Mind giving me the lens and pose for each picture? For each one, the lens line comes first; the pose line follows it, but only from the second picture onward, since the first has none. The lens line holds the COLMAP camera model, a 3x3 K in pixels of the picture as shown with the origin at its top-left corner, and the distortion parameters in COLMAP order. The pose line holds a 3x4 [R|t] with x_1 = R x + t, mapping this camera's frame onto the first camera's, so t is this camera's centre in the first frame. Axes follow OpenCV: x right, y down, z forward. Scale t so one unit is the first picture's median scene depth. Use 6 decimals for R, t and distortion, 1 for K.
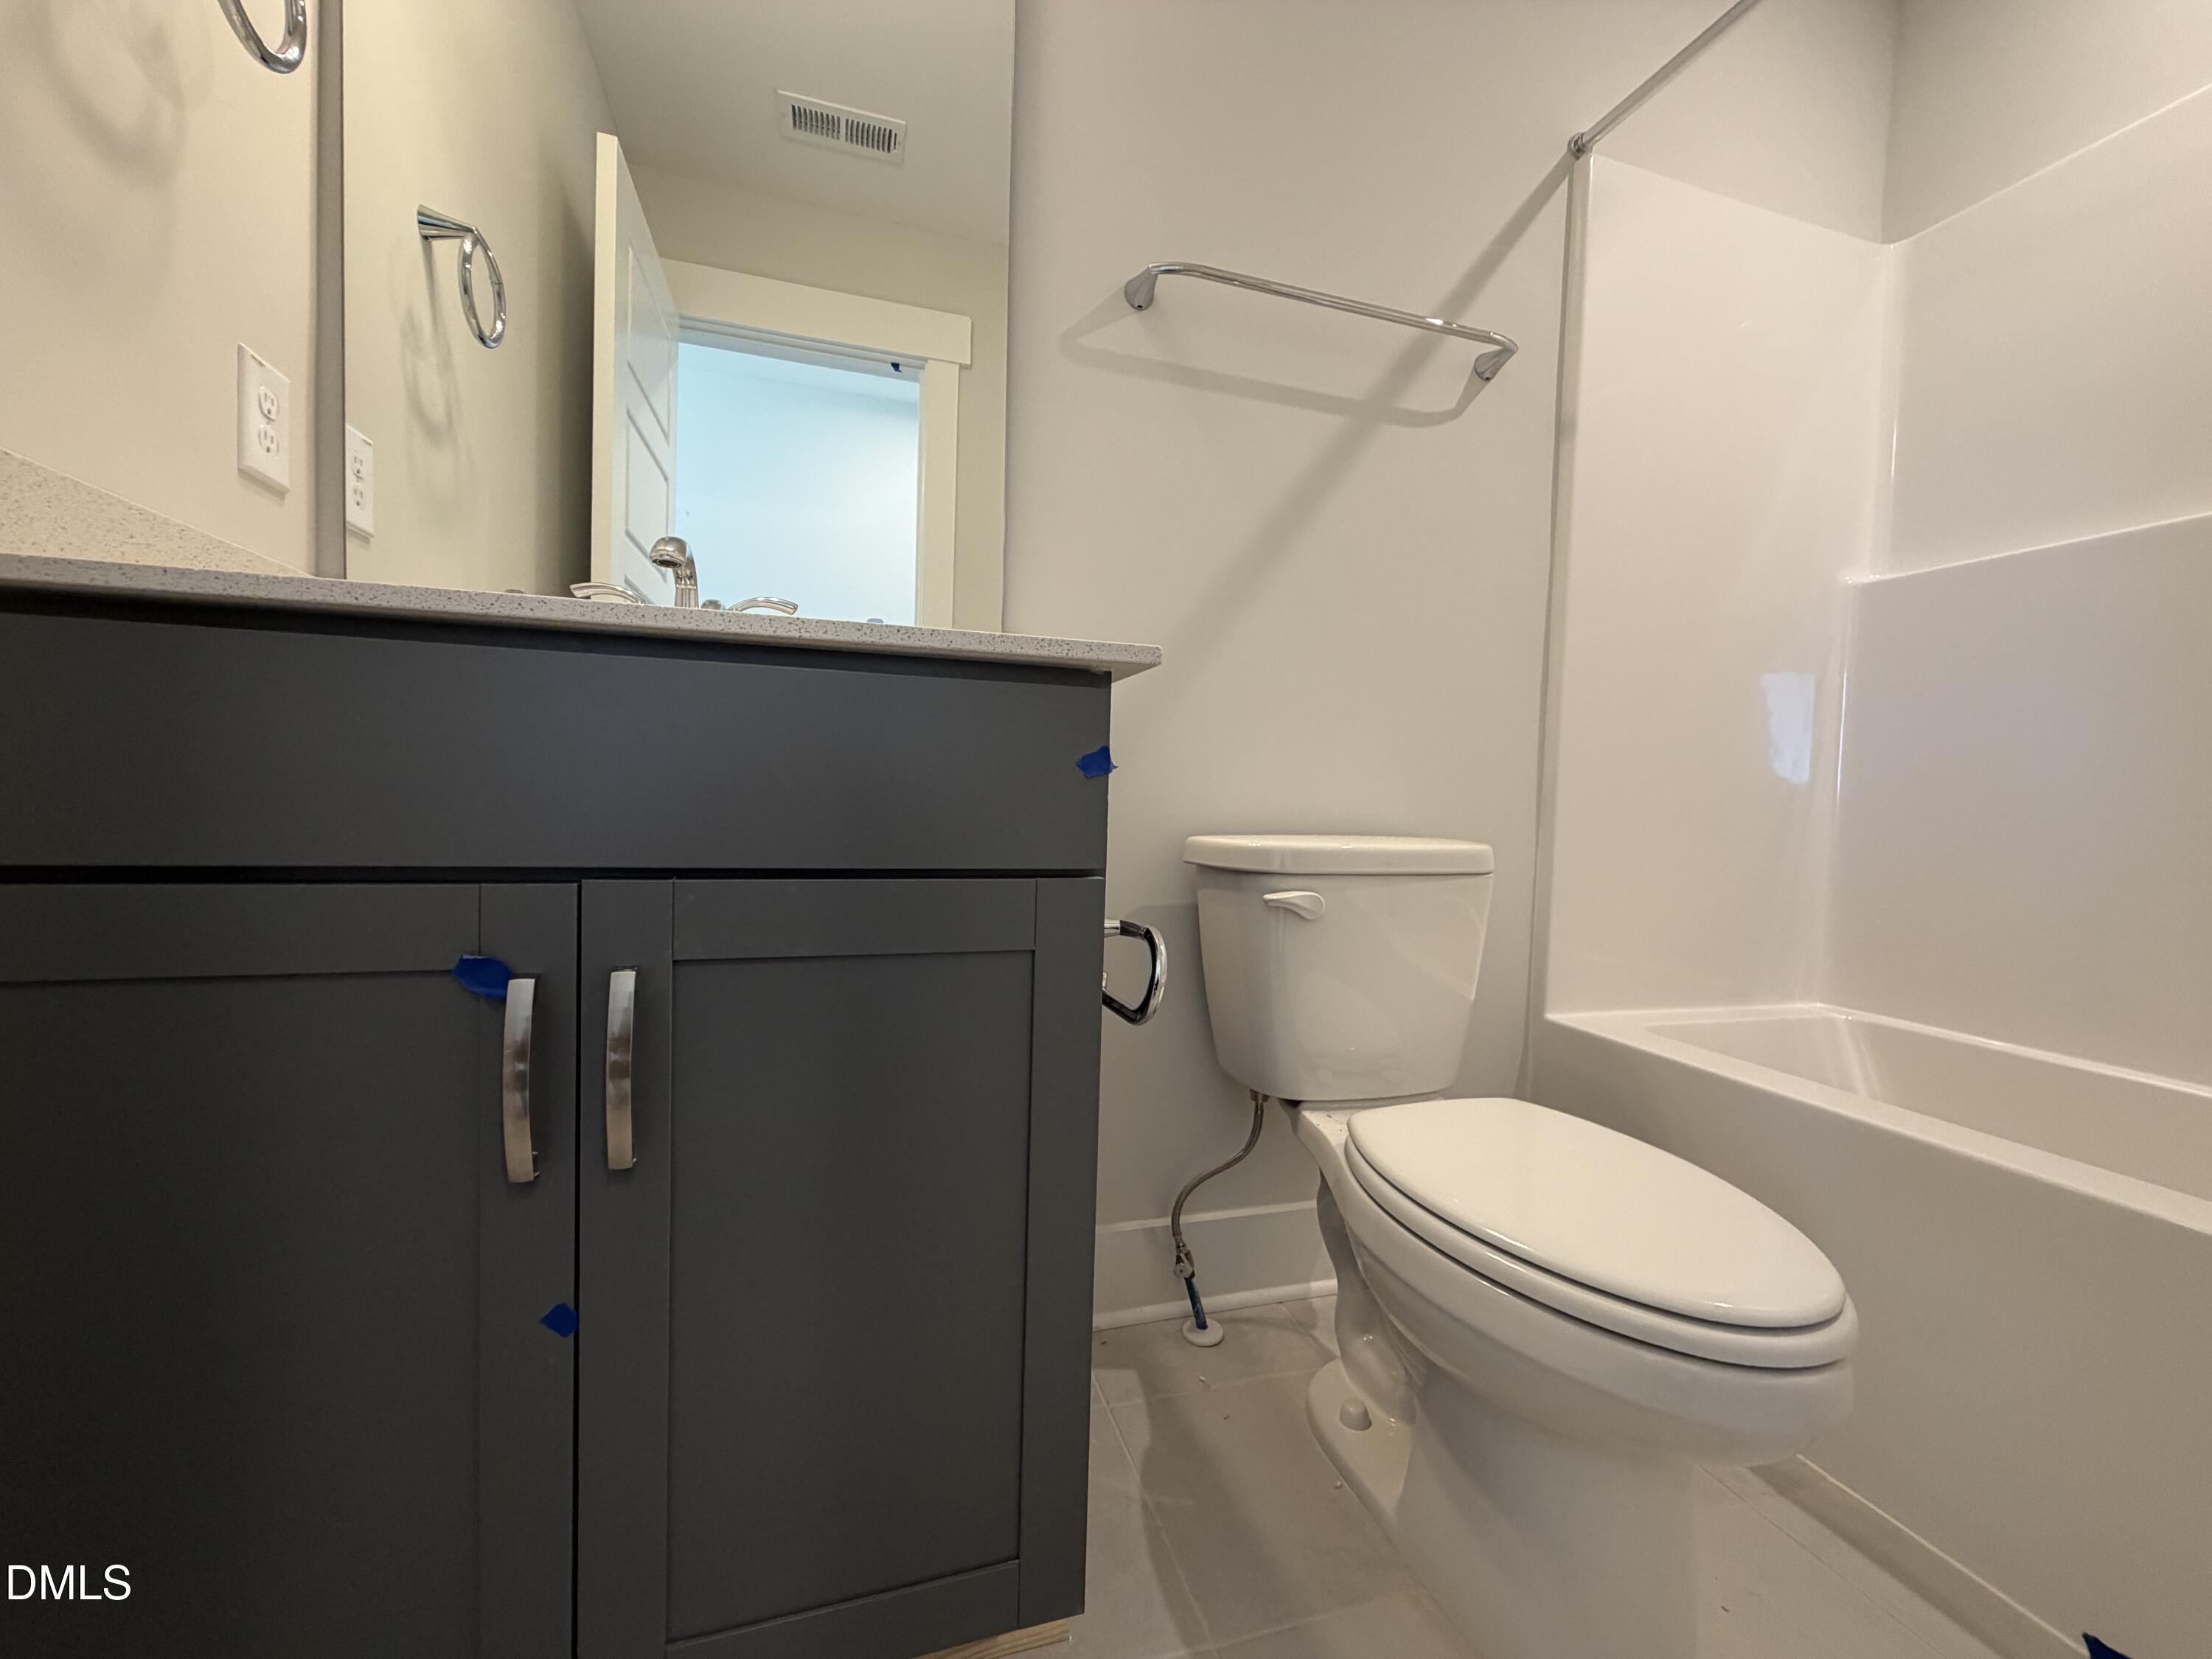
lens RADIAL K [[873.5, 0, 1097.4], [0, 873.5, 830.3], [0, 0, 1]] dist [-0.001939, -0.000133]
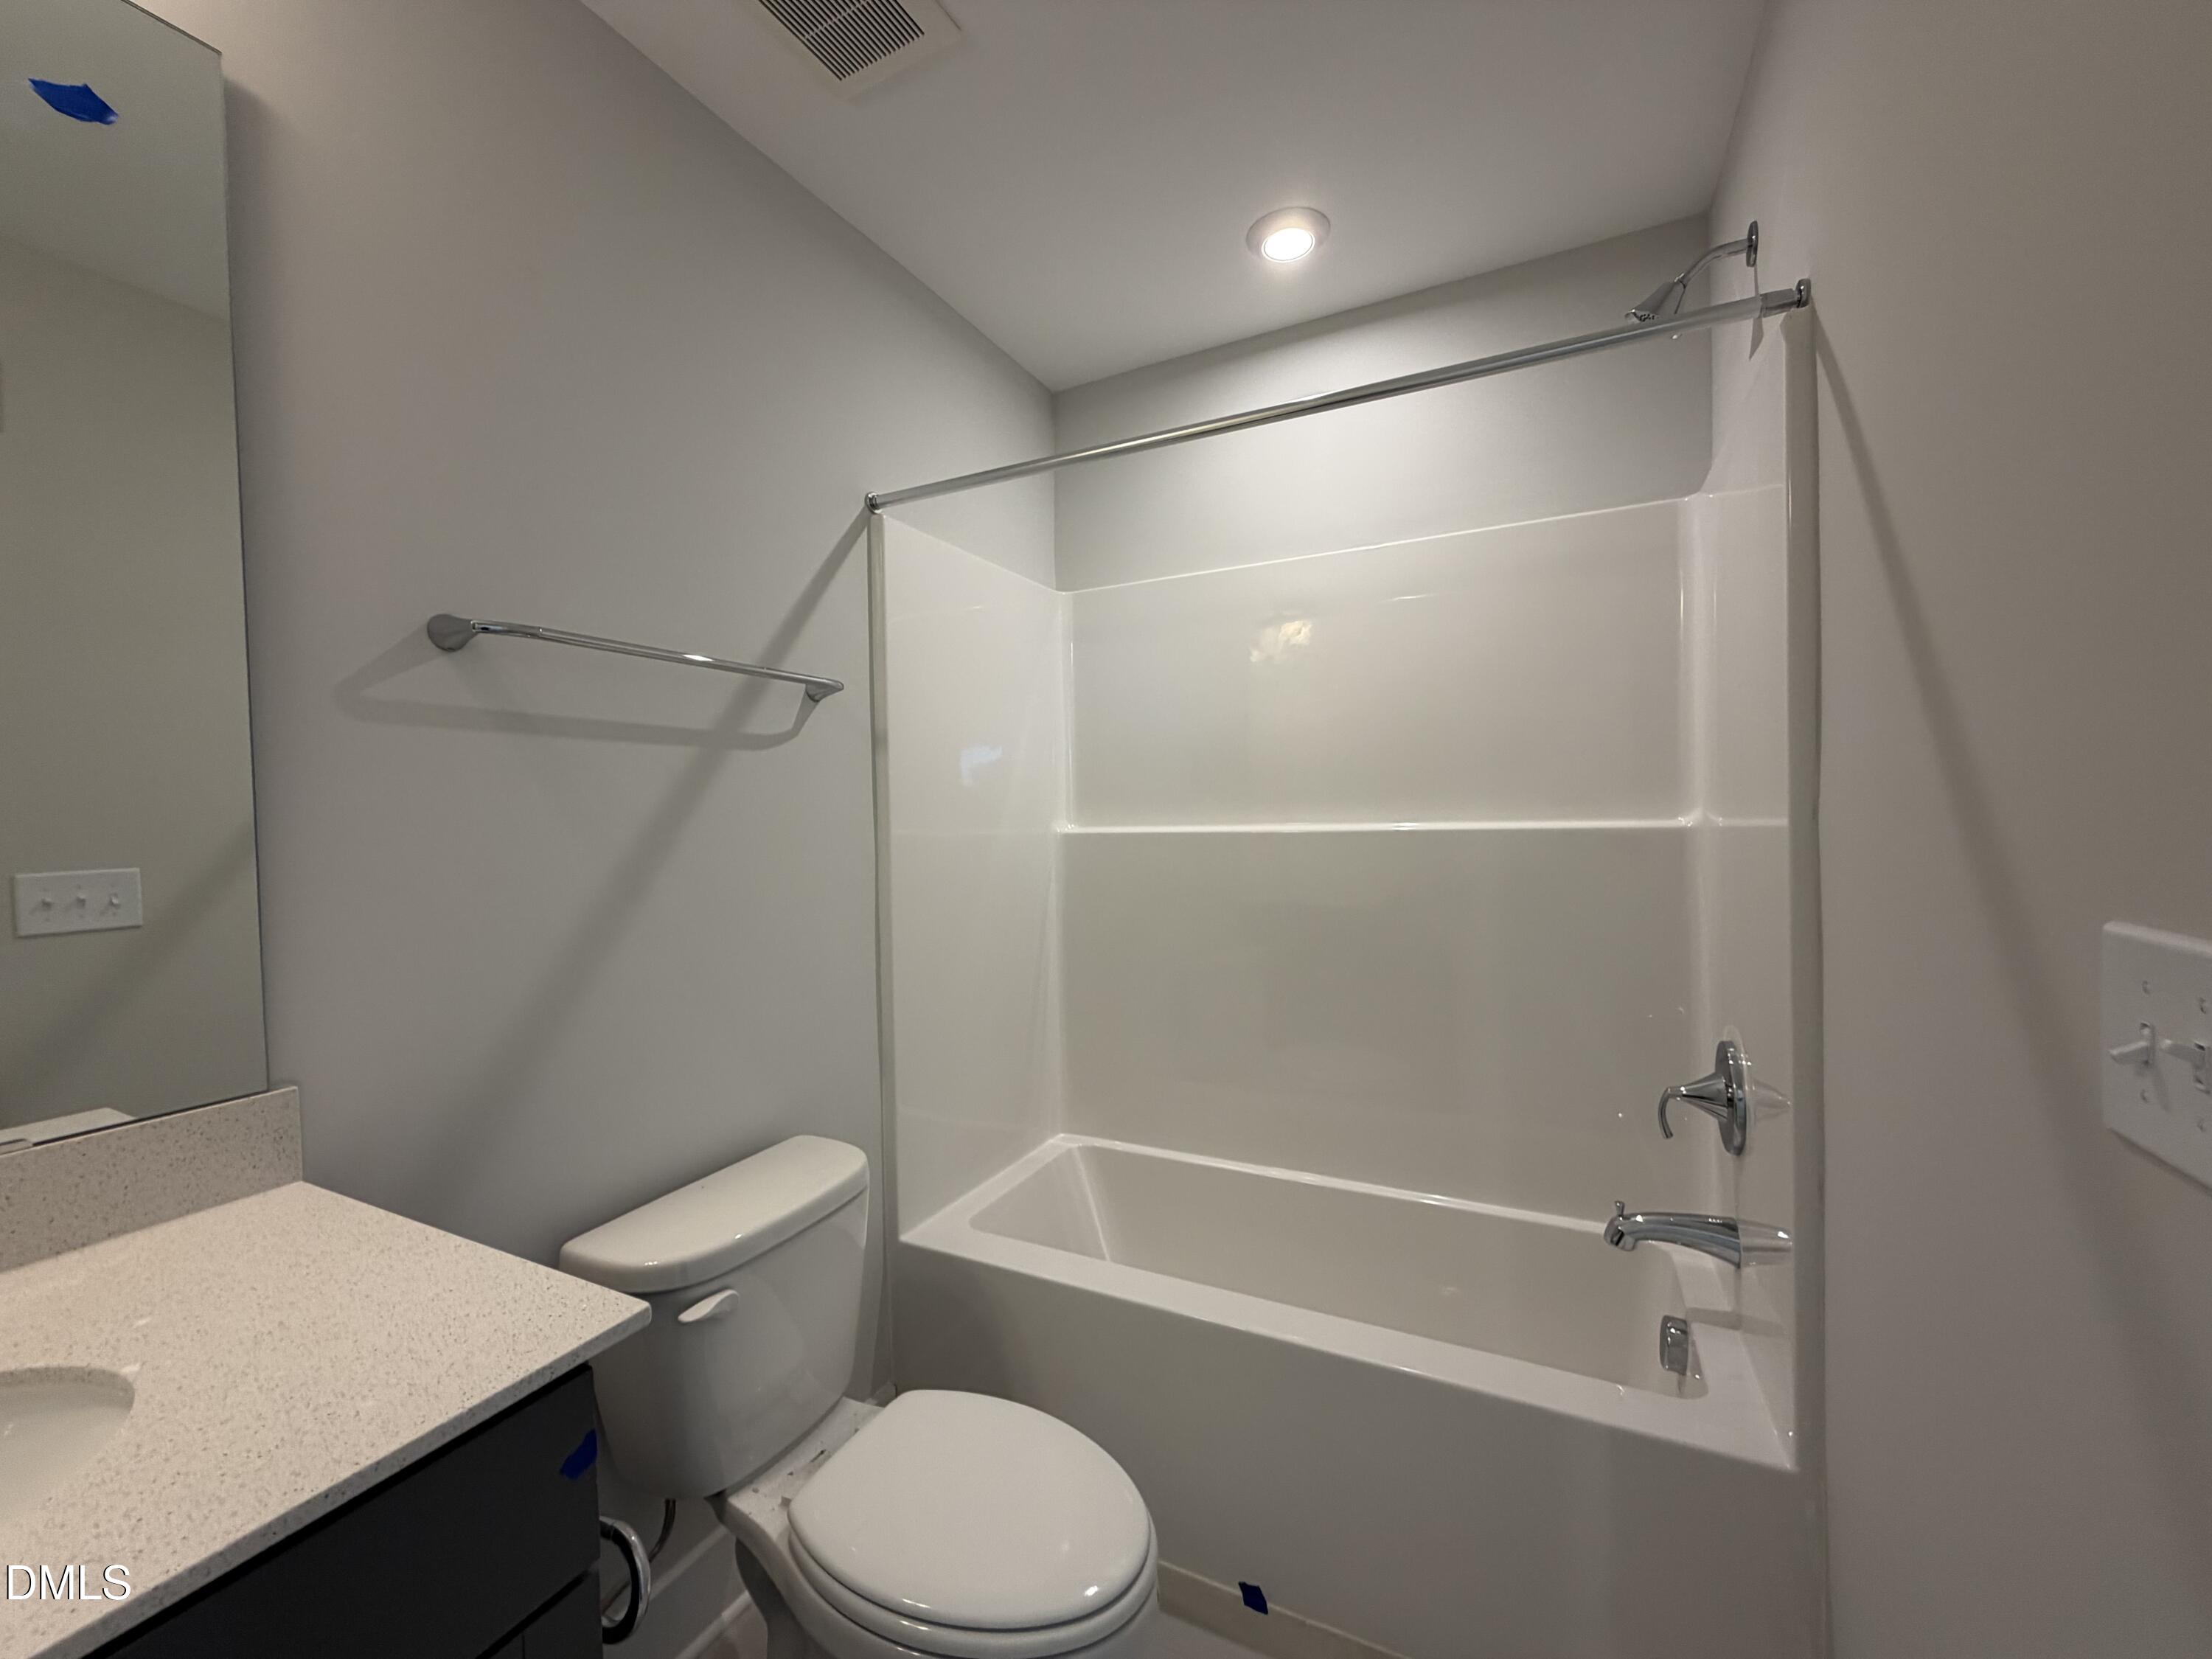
lens RADIAL K [[873.5, 0, 1101.1], [0, 873.5, 826.8], [0, 0, 1]] dist [-0.001939, -0.000133]
pose [[0.687617, -0.056253, 0.723891, -0.122759], [0.067399, 0.997635, 0.013504, -0.349002], [-0.722938, 0.039504, 0.689782, -0.027673]]
